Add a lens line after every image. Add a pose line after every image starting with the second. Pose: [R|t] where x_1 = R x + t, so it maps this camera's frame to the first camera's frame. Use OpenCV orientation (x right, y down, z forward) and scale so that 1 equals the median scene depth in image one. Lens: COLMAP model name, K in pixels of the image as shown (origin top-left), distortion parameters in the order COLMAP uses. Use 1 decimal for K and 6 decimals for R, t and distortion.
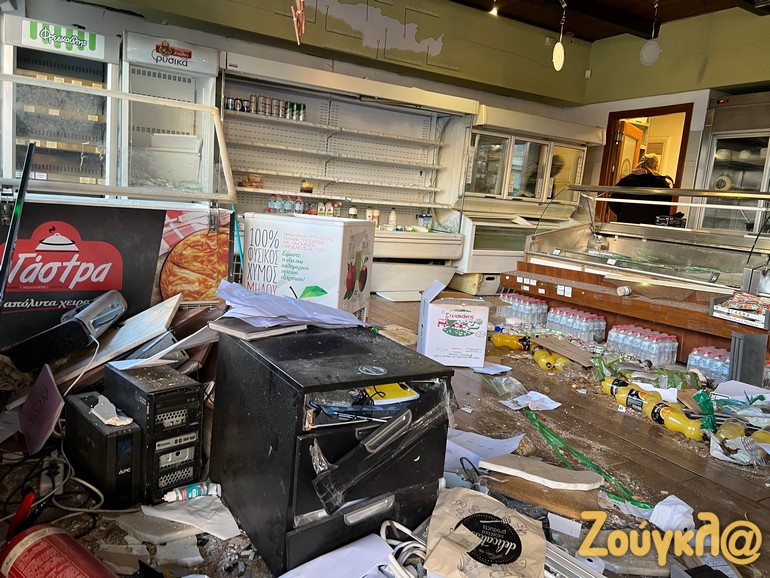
lens RADIAL K [[570.6, 0, 387.1], [0, 570.6, 282.7], [0, 0, 1]] dist [0.075672, -0.107884]
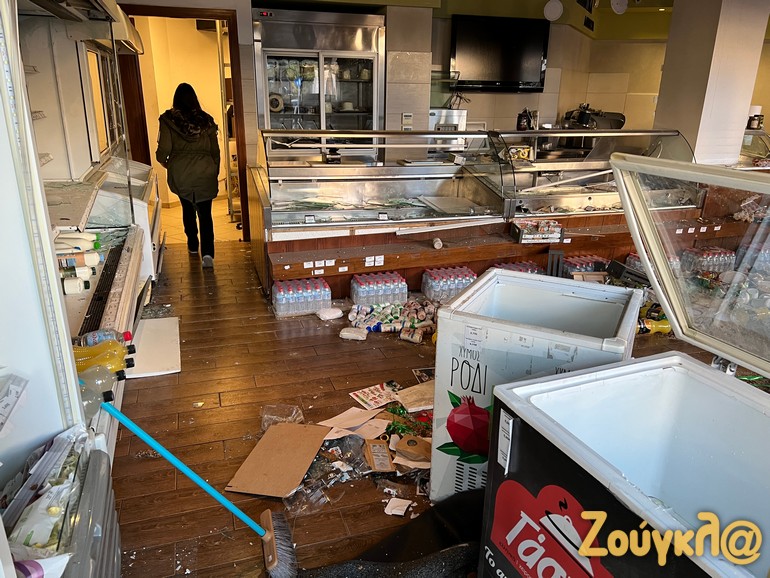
lens RADIAL K [[570.6, 0, 387.1], [0, 570.6, 282.7], [0, 0, 1]] dist [0.075672, -0.107884]
pose [[0.213964, -0.372511, 0.903026, -0.702642], [0.142289, 0.926459, 0.348464, -0.361508], [-0.966423, 0.053932, 0.251233, 1.024365]]
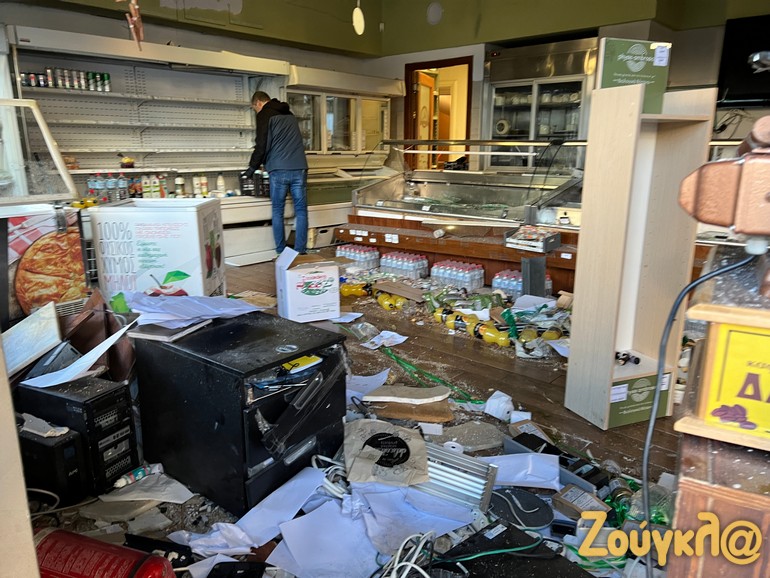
lens RADIAL K [[570.6, 0, 387.1], [0, 570.6, 282.7], [0, 0, 1]] dist [0.075672, -0.107884]
pose [[0.942020, -0.152191, 0.299058, -0.079973], [0.119491, 0.984954, 0.124852, -0.057624], [-0.313559, -0.081878, 0.946032, -0.126817]]
